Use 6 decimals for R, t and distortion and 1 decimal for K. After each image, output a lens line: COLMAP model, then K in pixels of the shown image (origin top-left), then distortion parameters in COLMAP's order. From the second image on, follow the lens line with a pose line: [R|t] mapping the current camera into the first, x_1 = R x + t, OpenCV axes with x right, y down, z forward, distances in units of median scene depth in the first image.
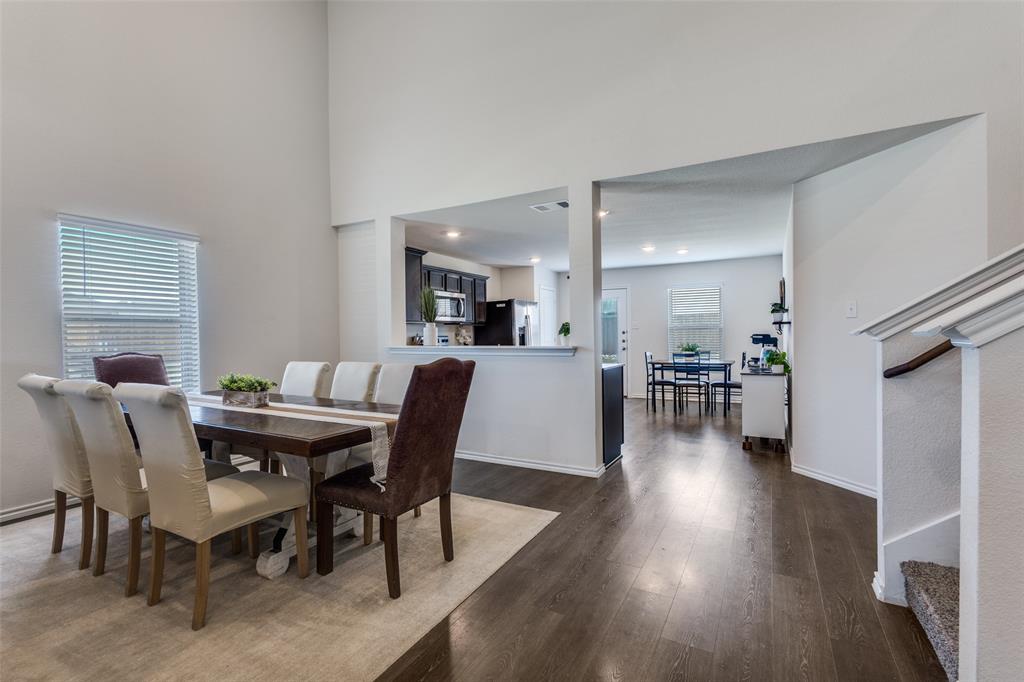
lens RADIAL K [[468.4, 0, 509.4], [0, 468.4, 337.8], [0, 0, 1]] dist [0.015178, -0.001986]
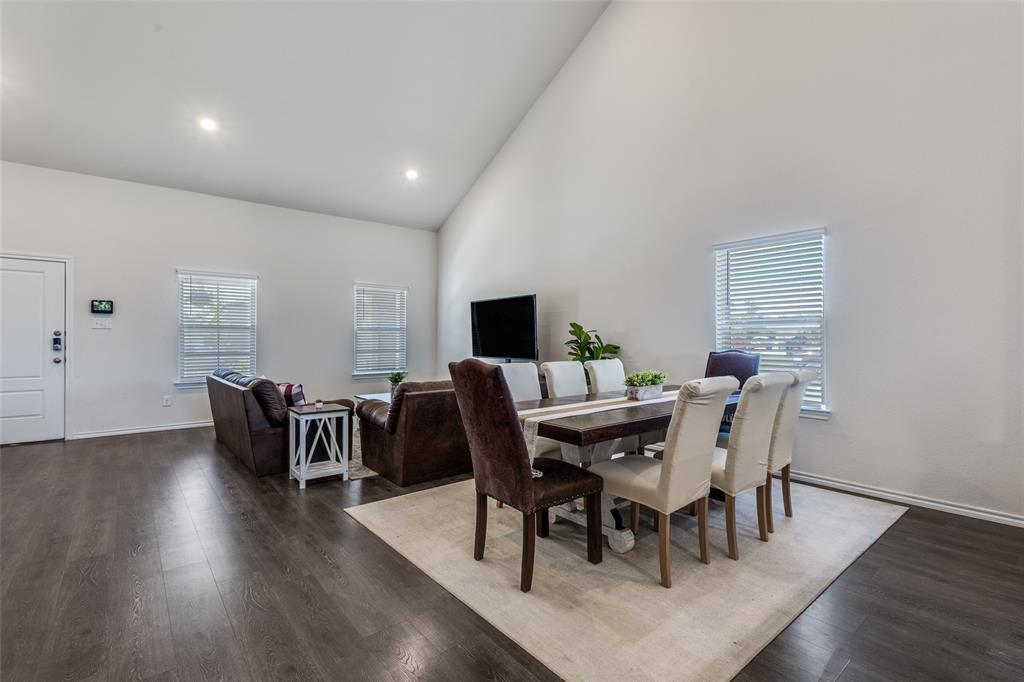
lens RADIAL K [[468.4, 0, 515.7], [0, 468.4, 341.4], [0, 0, 1]] dist [0.015178, -0.001986]
pose [[-0.364793, 0.015110, -0.930966, 0.245210], [-0.001322, 0.999859, 0.016747, -0.004733], [0.931088, 0.007340, -0.364721, 0.456469]]
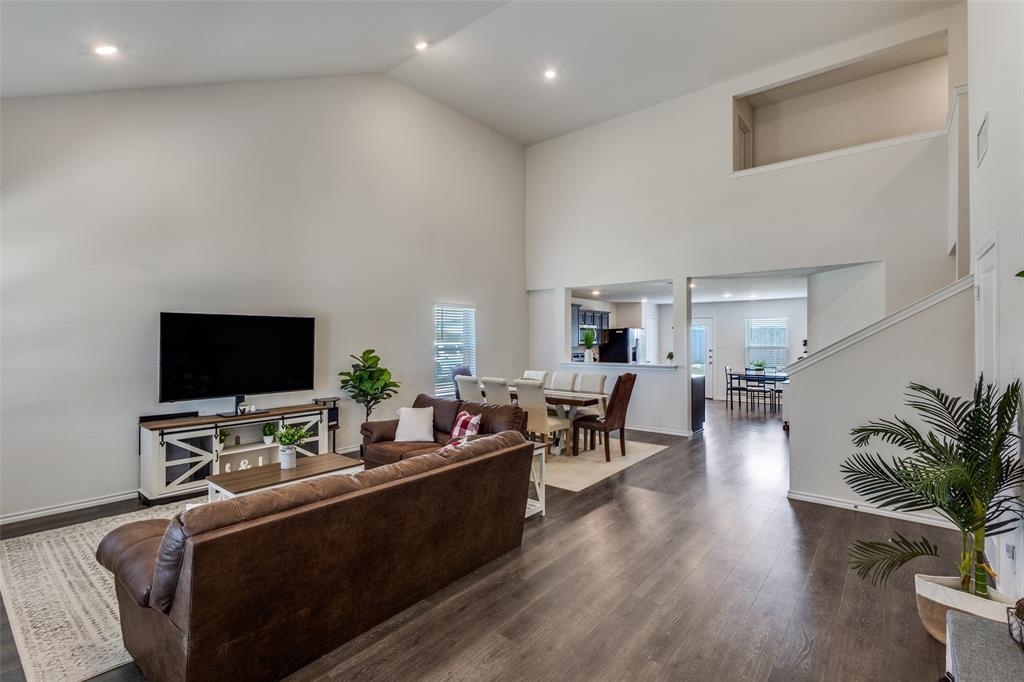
lens RADIAL K [[468.4, 0, 516.0], [0, 468.4, 338.8], [0, 0, 1]] dist [0.015178, -0.001986]
pose [[0.985350, 0.008082, -0.170353, -0.092335], [-0.009570, 0.999923, -0.007912, -0.036693], [0.170276, 0.009426, 0.985351, -0.514222]]
